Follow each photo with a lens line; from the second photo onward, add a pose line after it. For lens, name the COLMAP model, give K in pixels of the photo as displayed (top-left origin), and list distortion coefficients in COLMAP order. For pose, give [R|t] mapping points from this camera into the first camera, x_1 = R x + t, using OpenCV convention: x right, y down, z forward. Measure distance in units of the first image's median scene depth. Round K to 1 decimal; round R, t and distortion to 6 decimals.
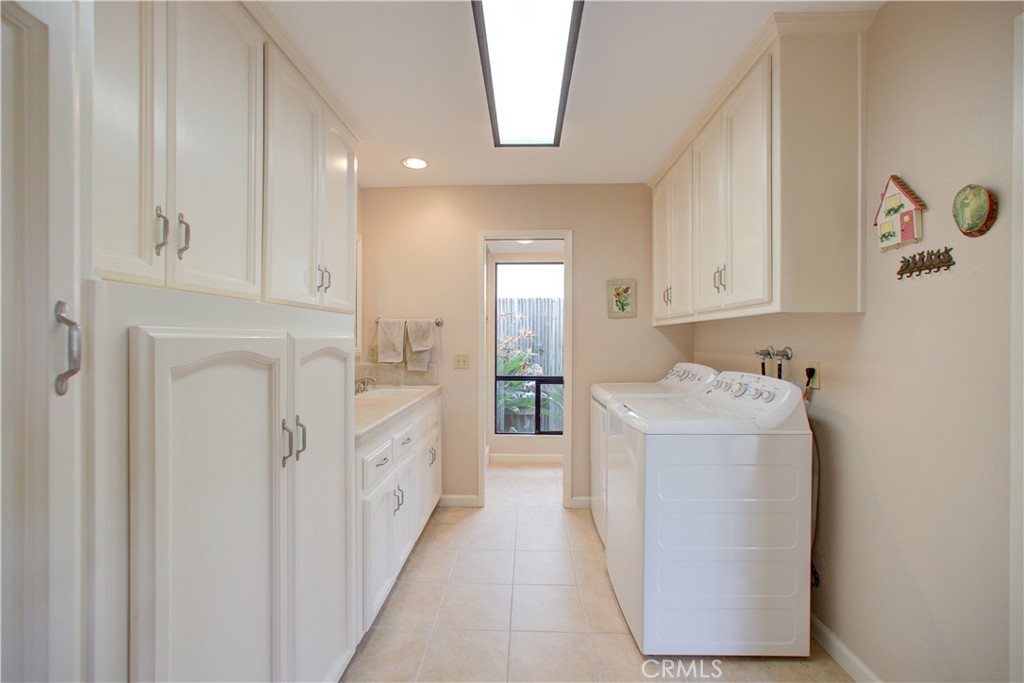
lens RADIAL K [[409.7, 0, 510.0], [0, 409.7, 340.2], [0, 0, 1]] dist [-0.006727, 0.005431]
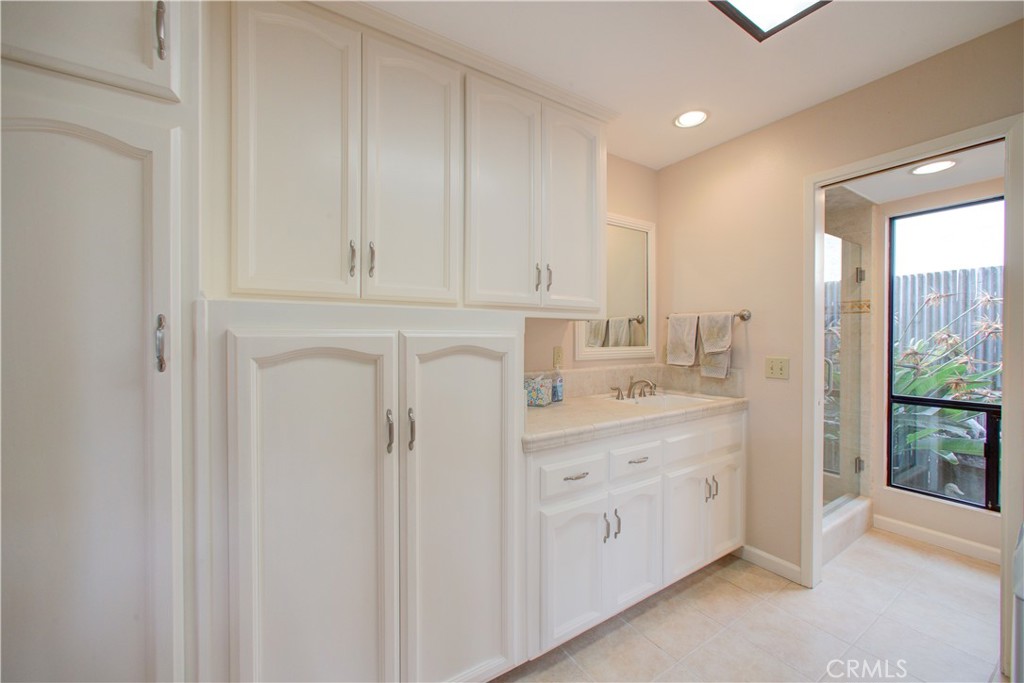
lens RADIAL K [[409.7, 0, 513.6], [0, 409.7, 341.3], [0, 0, 1]] dist [-0.006727, 0.005431]
pose [[0.587301, 0.004714, -0.809355, 0.192306], [-0.000481, 0.999985, 0.005475, 0.000400], [0.809369, -0.002826, 0.587294, 0.220577]]
